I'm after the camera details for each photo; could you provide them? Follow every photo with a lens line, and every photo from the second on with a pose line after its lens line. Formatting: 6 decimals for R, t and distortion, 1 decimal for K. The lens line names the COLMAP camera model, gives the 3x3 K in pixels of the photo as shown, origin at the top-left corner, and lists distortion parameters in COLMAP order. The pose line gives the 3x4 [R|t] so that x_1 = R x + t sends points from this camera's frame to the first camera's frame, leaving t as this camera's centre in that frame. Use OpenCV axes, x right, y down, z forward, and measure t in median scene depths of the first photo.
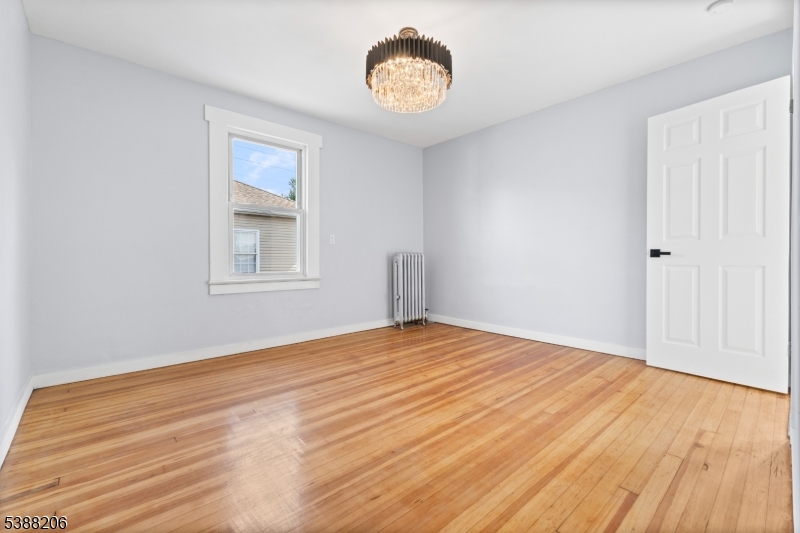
lens RADIAL K [[338.2, 0, 399.4], [0, 338.2, 262.9], [0, 0, 1]] dist [0.003943, -0.000909]
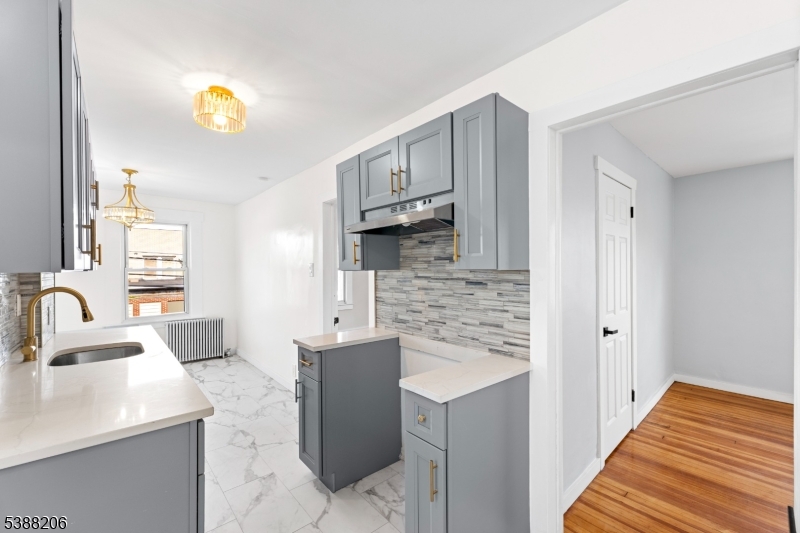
lens RADIAL K [[338.2, 0, 401.2], [0, 338.2, 267.7], [0, 0, 1]] dist [0.003943, -0.000909]
pose [[-0.004314, 0.005319, -0.999977, 0.773962], [0.002338, 0.999983, 0.005309, -0.258689], [0.999988, -0.002315, -0.004327, -0.466198]]
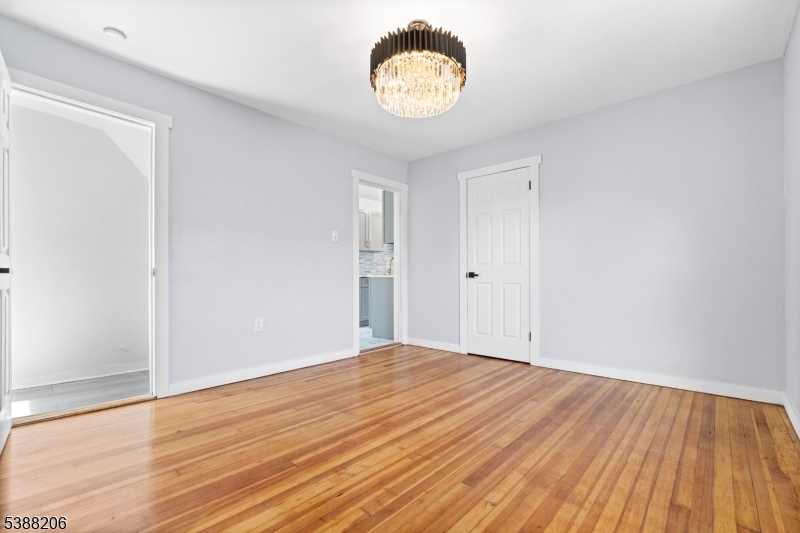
lens RADIAL K [[338.2, 0, 399.3], [0, 338.2, 271.5], [0, 0, 1]] dist [0.003943, -0.000909]
pose [[-0.993901, 0.000190, -0.110273, 0.198894], [0.001246, 0.999954, -0.009506, -0.025132], [0.110266, -0.009586, -0.993856, 2.124252]]
